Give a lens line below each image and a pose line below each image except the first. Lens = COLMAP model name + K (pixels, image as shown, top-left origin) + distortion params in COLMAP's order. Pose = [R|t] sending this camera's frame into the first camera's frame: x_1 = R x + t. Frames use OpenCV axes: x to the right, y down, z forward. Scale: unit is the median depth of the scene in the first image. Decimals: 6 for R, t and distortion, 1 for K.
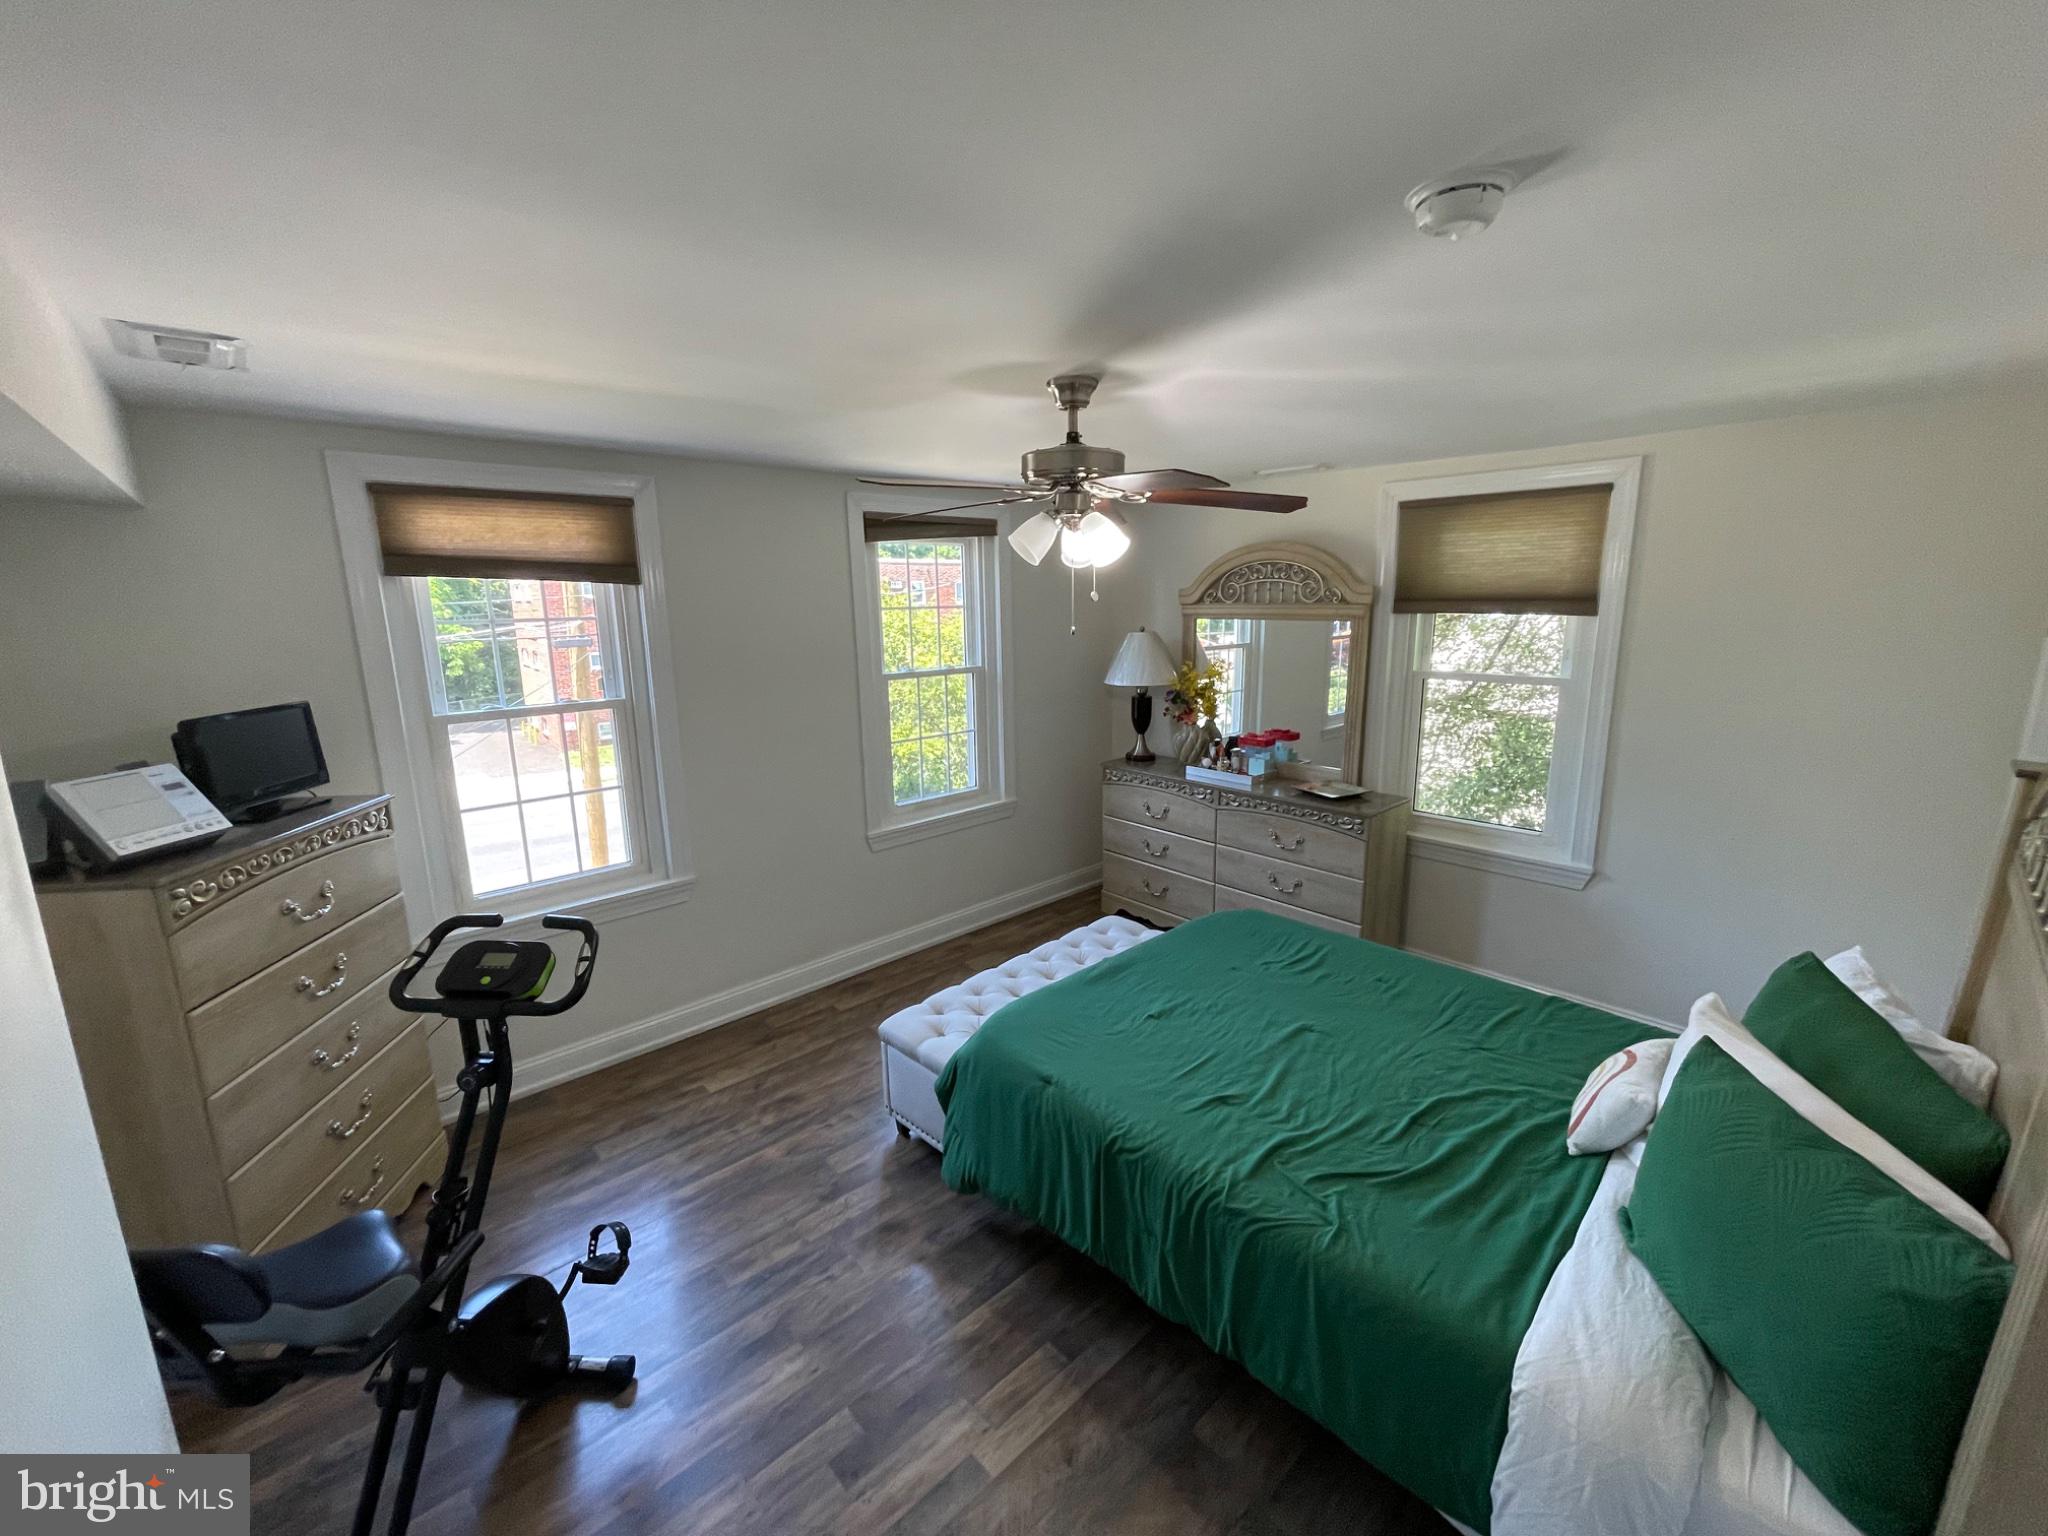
lens RADIAL K [[825.6, 0, 1024.6], [0, 825.6, 772.7], [0, 0, 1]] dist [-0.007912, -0.000686]
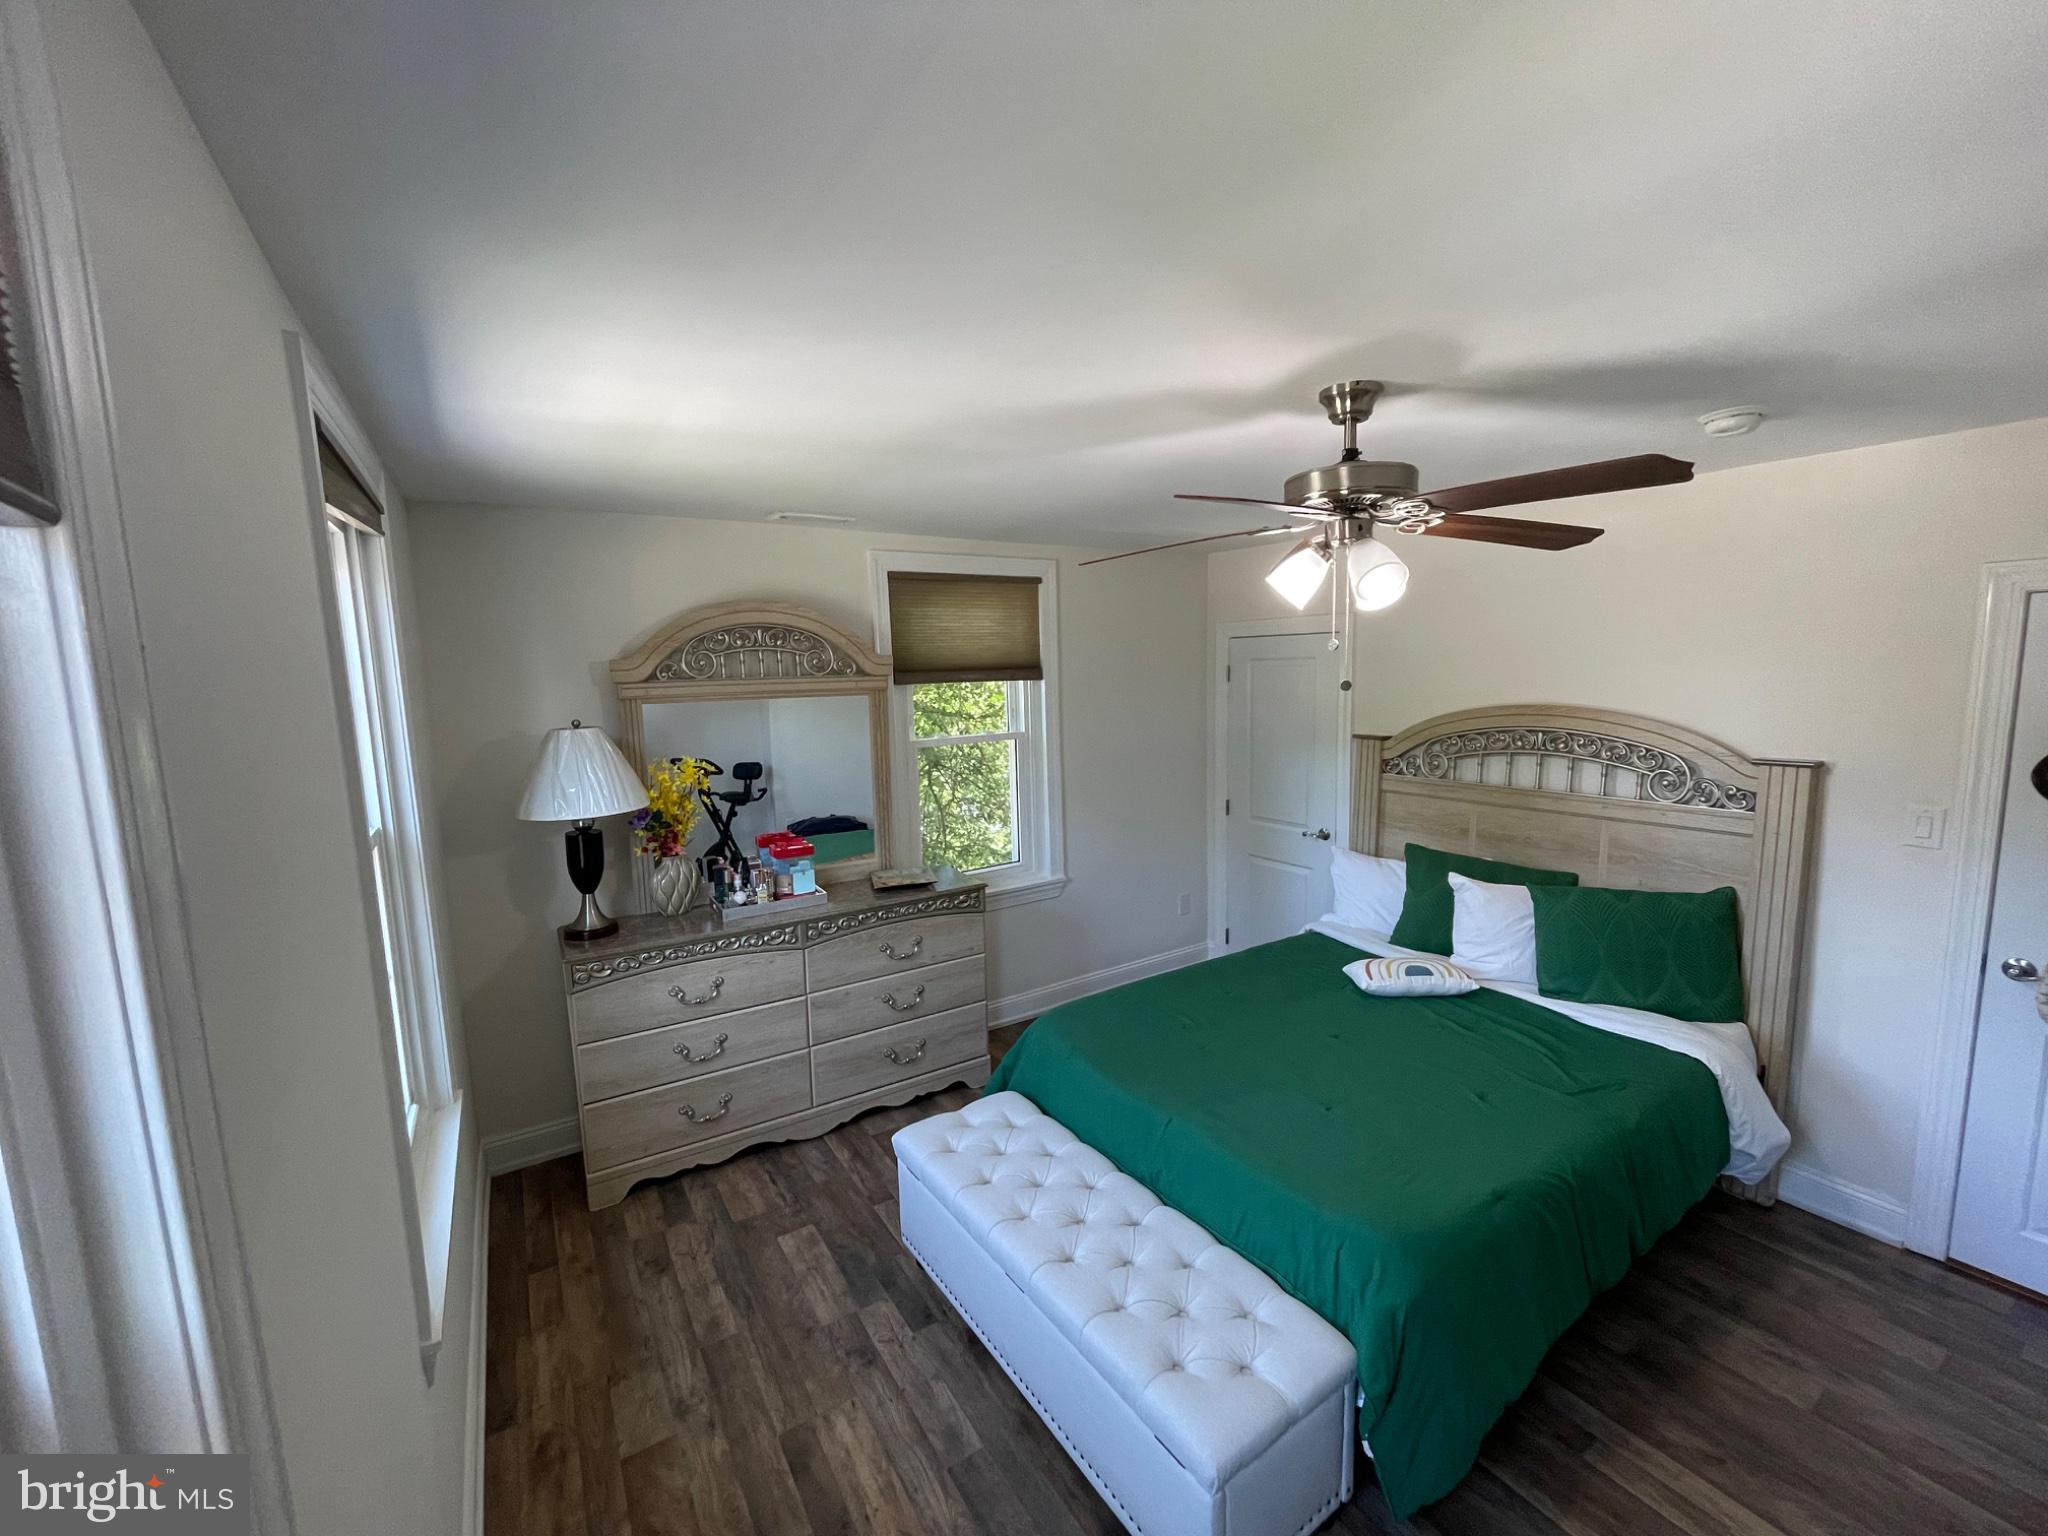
lens RADIAL K [[825.6, 0, 1014.5], [0, 825.6, 761.3], [0, 0, 1]] dist [-0.007912, -0.000686]
pose [[0.184220, -0.105404, 0.977217, -0.491912], [0.232359, 0.970722, 0.060900, -0.135151], [-0.955025, 0.215846, 0.203318, 0.702004]]
